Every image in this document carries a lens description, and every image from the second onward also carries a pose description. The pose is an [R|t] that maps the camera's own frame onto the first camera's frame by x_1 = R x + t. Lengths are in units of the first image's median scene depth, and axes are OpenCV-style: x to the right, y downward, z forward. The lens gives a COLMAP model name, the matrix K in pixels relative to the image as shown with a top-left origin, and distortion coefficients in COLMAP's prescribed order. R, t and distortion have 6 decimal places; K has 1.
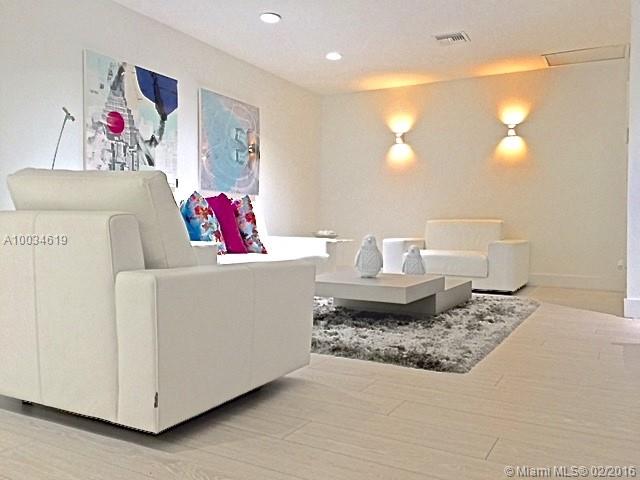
lens RADIAL K [[560.4, 0, 319.9], [0, 560.4, 235.7], [0, 0, 1]] dist [0.061248, -0.076877]
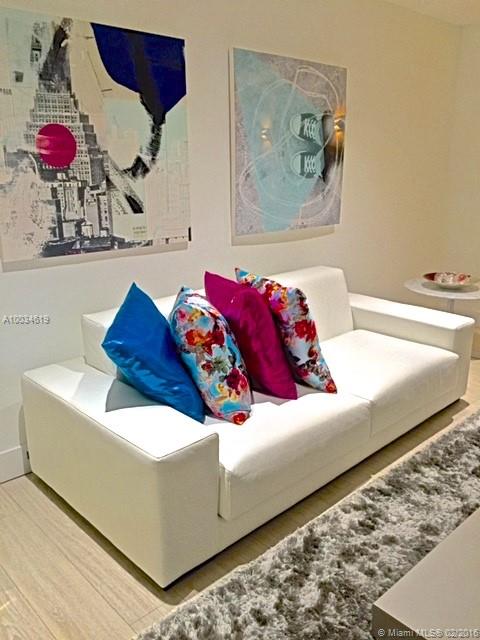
lens RADIAL K [[560.4, 0, 242.2], [0, 560.4, 315.2], [0, 0, 1]] dist [0.061248, -0.076877]
pose [[0.950156, 0.066177, -0.304671, -0.022968], [0.010184, 0.970104, 0.242476, -0.167669], [0.311609, -0.233493, 0.921076, 0.512510]]
